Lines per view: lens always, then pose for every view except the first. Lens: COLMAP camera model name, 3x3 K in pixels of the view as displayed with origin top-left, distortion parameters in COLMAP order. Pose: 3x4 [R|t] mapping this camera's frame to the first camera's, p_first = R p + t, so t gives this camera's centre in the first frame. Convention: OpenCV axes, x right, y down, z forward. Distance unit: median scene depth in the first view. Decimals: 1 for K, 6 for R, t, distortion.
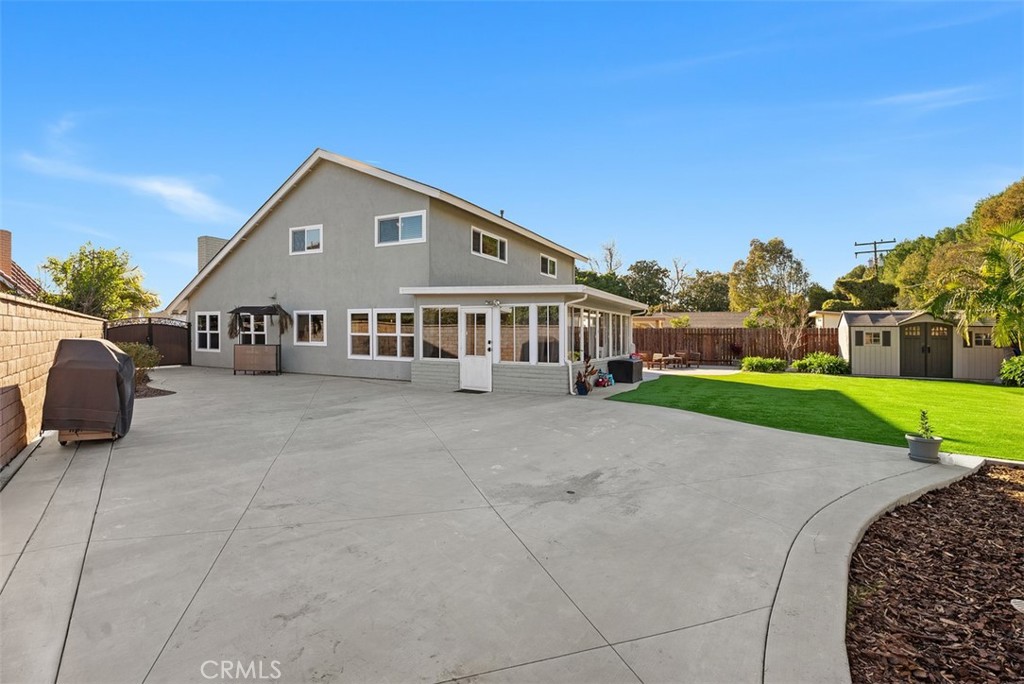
lens RADIAL K [[476.9, 0, 514.2], [0, 476.9, 339.1], [0, 0, 1]] dist [-0.020964, 0.007100]
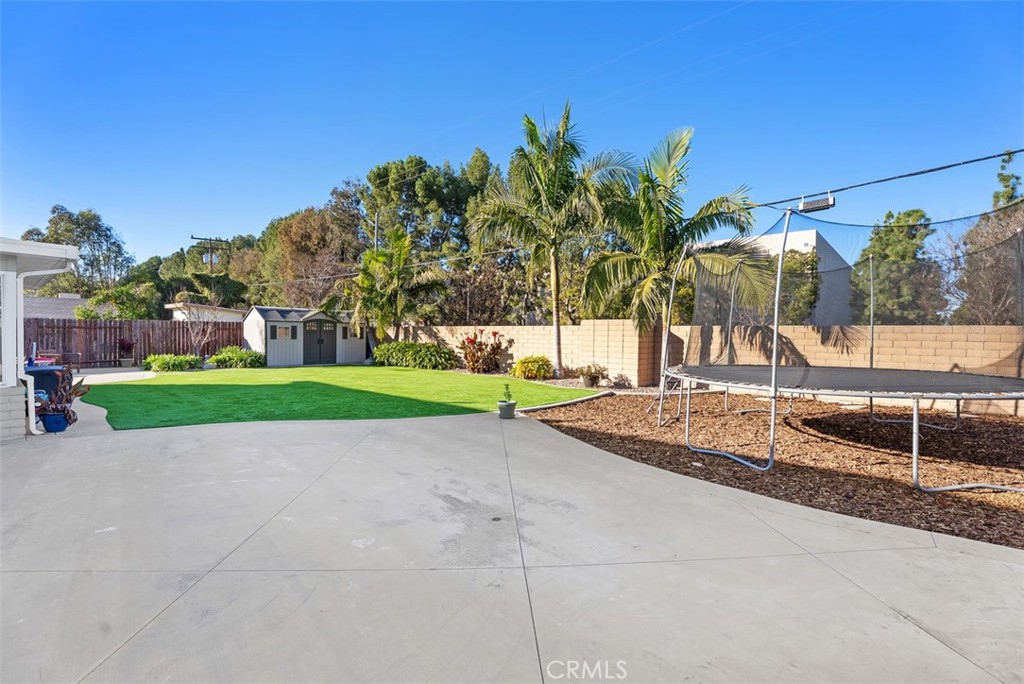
lens RADIAL K [[476.9, 0, 515.1], [0, 476.9, 339.8], [0, 0, 1]] dist [-0.020964, 0.007100]
pose [[0.241704, -0.018653, 0.970171, -0.185334], [0.001101, 0.999820, 0.018948, -0.004269], [-0.970349, -0.003512, 0.241681, 0.202945]]
